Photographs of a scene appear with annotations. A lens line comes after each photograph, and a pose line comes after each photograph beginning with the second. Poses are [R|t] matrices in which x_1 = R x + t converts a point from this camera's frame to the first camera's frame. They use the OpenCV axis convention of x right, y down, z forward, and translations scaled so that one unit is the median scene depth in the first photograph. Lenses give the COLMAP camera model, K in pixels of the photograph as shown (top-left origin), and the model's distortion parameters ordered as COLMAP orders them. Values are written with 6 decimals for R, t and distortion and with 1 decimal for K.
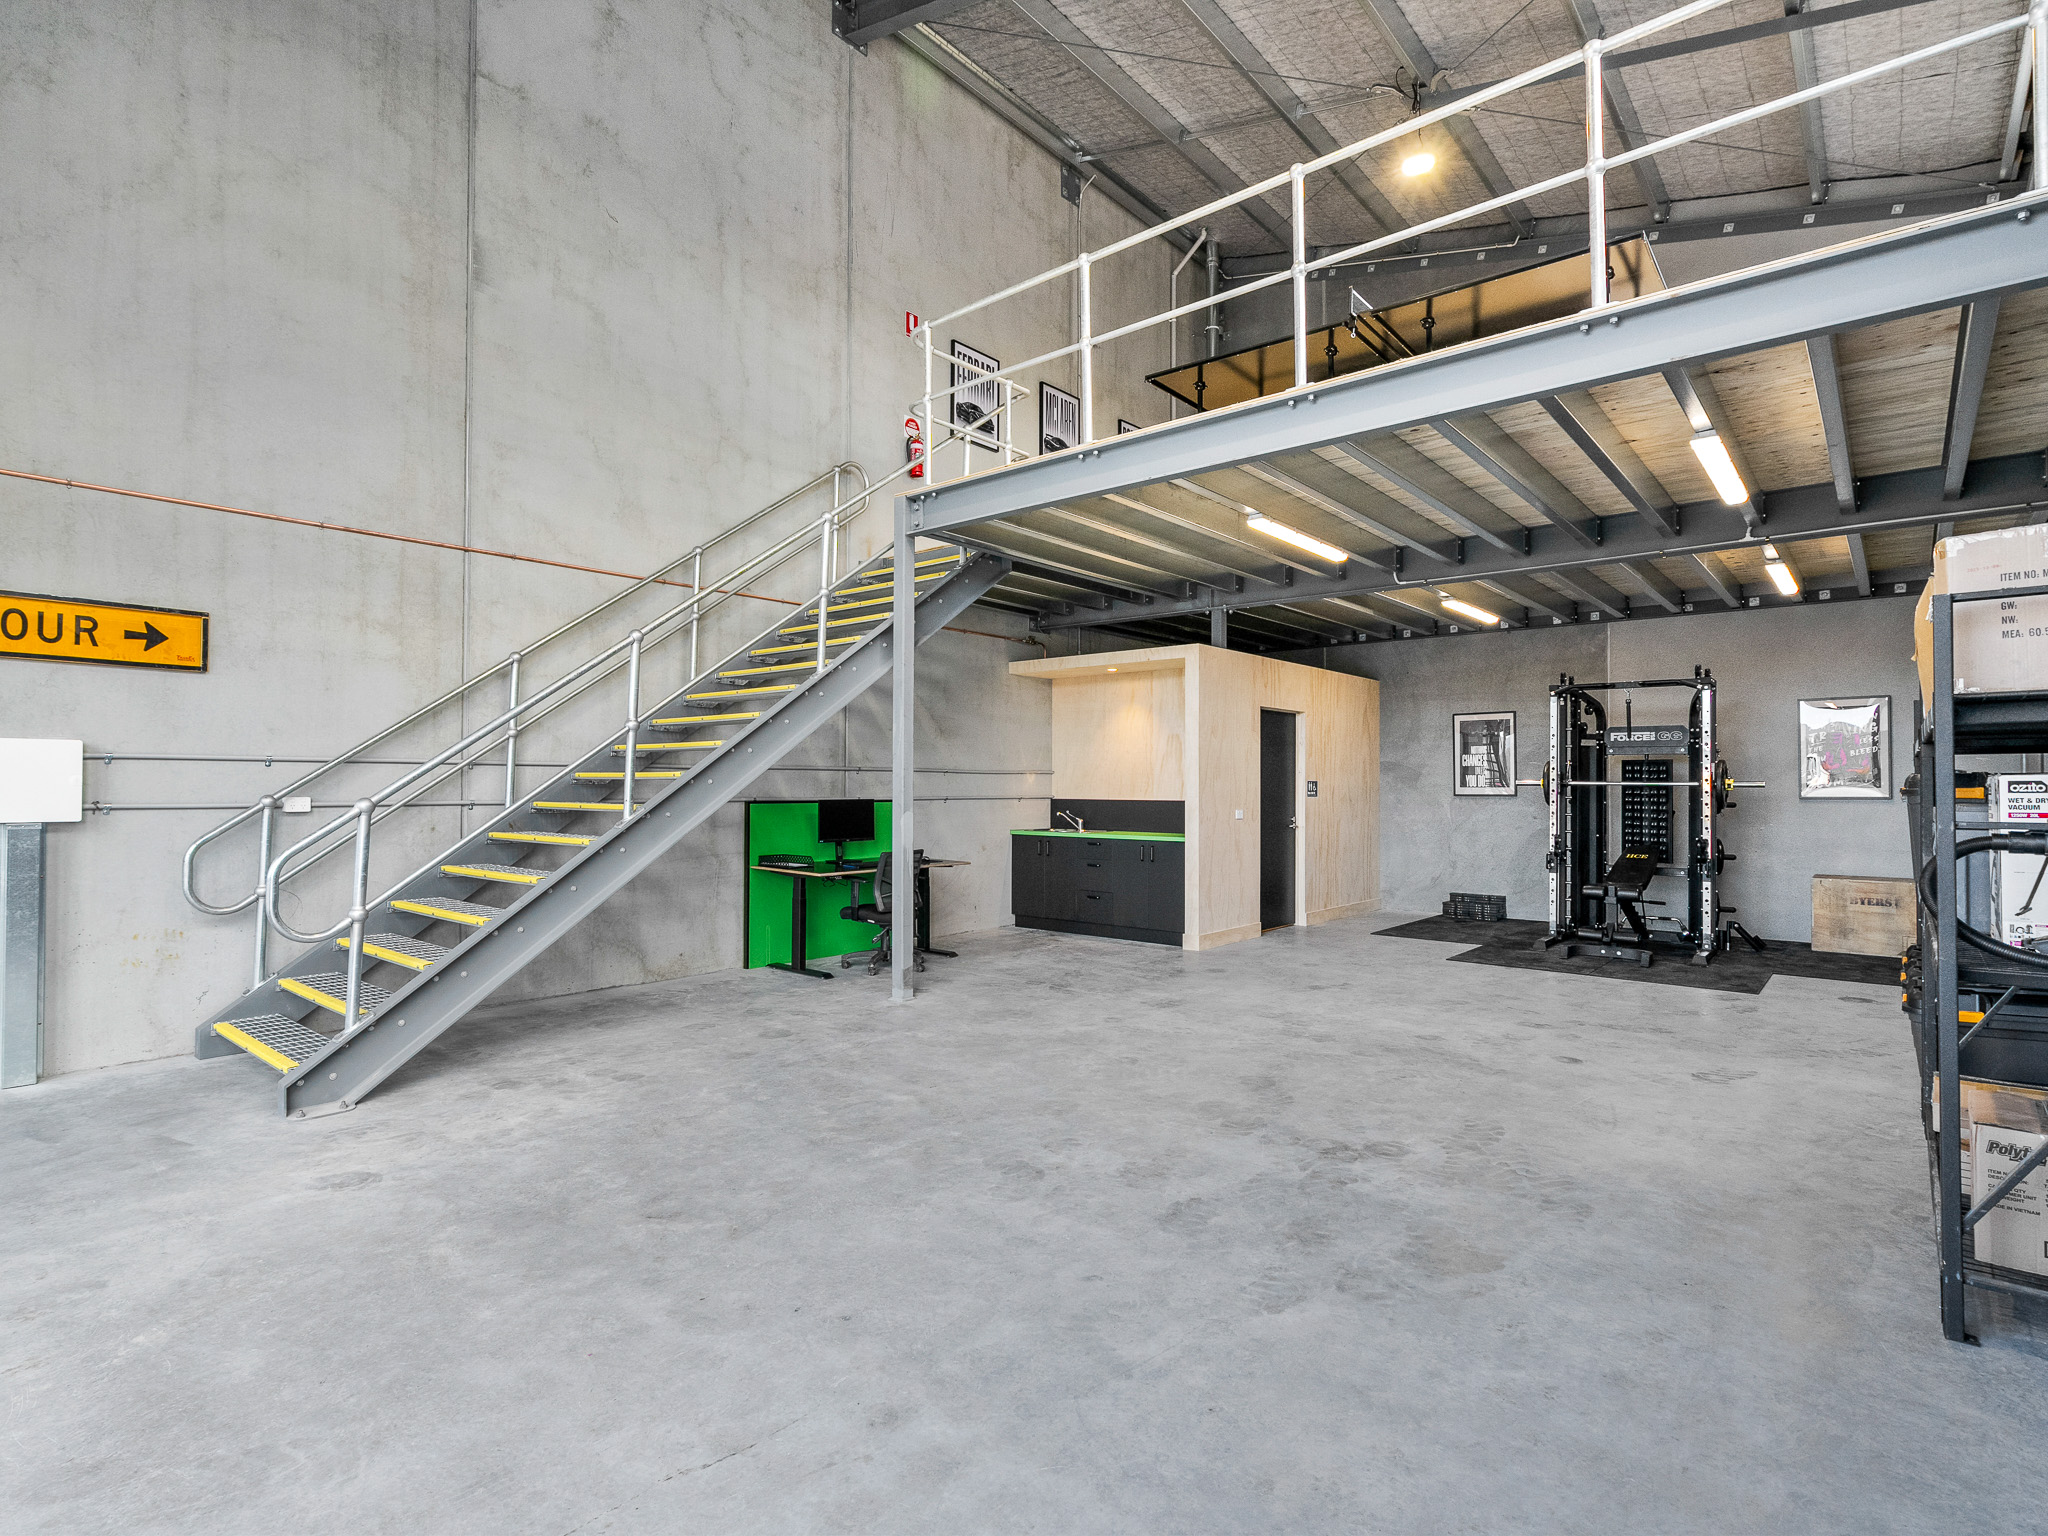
lens RADIAL K [[1042.0, 0, 1024.0], [0, 1042.0, 768.0], [0, 0, 1]] dist [-0.002855, -0.000076]
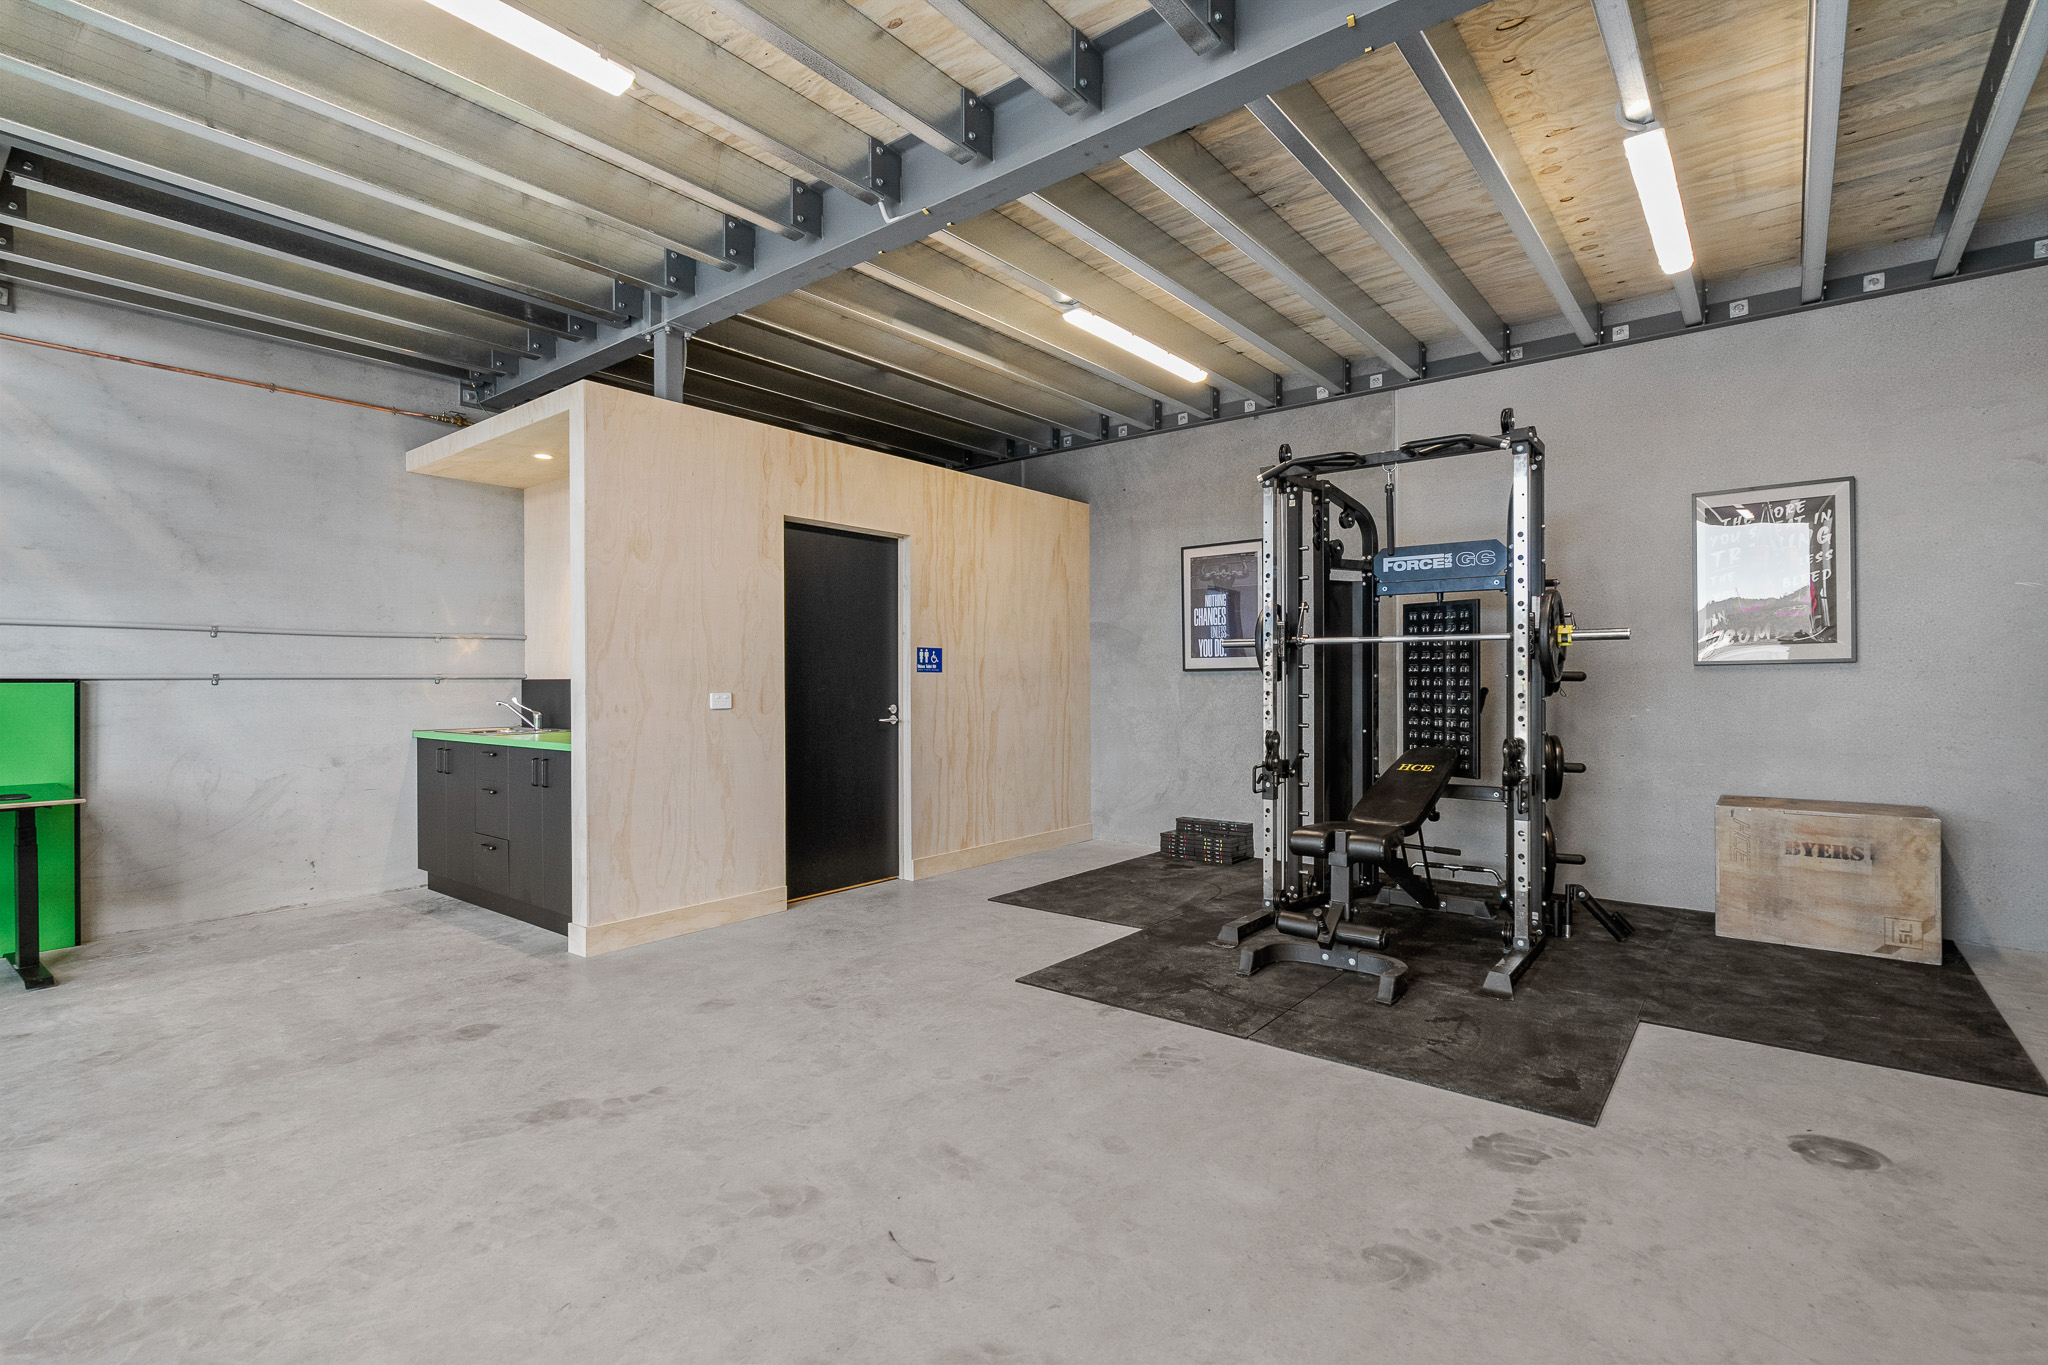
lens RADIAL K [[956.7, 0, 1024.0], [0, 956.7, 682.5], [0, 0, 1]] dist [-0.001560, -0.000200]
pose [[0.999536, -0.009347, 0.028993, 0.341971], [0.008794, 0.999778, 0.019152, 0.024907], [-0.029166, -0.018888, 0.999396, 0.459148]]
